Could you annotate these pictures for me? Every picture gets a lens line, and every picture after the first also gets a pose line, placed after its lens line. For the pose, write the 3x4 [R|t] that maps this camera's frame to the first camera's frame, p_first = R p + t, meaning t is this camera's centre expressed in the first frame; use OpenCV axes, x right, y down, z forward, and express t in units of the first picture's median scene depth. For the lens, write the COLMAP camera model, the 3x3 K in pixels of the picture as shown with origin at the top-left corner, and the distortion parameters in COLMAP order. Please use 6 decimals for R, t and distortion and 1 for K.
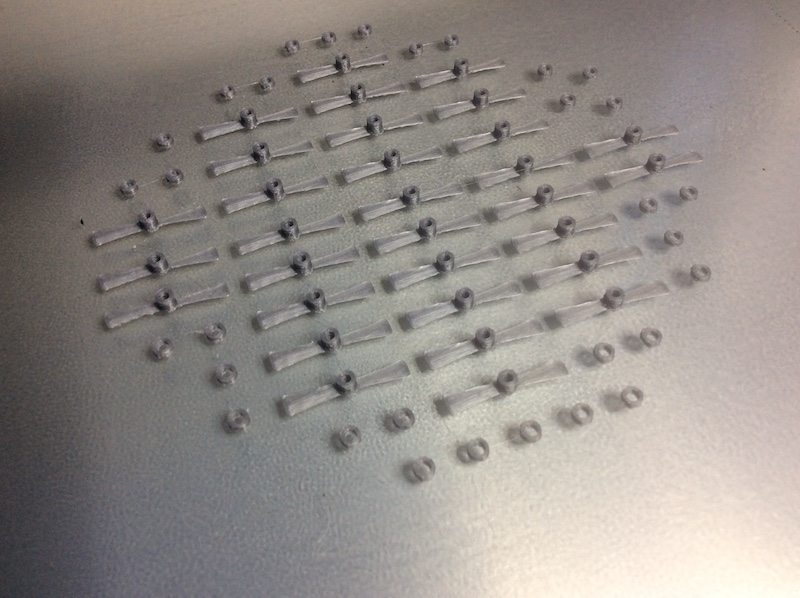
lens RADIAL K [[748.4, 0, 400.0], [0, 748.4, 298.9], [0, 0, 1]] dist [0.056303, 0.000000]
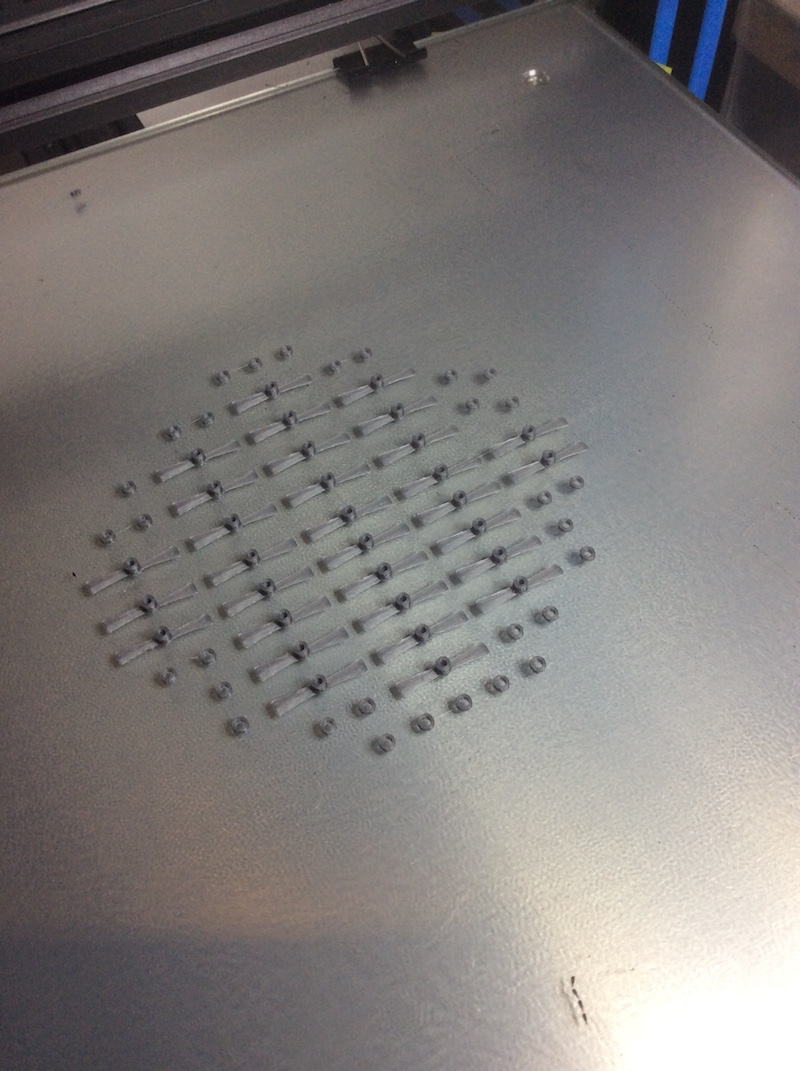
lens RADIAL K [[1002.0, 0, 399.5], [0, 1002.0, 536.8], [0, 0, 1]] dist [0.056303, 0.000000]
pose [[0.989972, -0.133056, 0.047447, 0.016207], [0.130404, 0.989924, 0.055183, -0.206066], [-0.054311, -0.048442, 0.997348, -0.678514]]
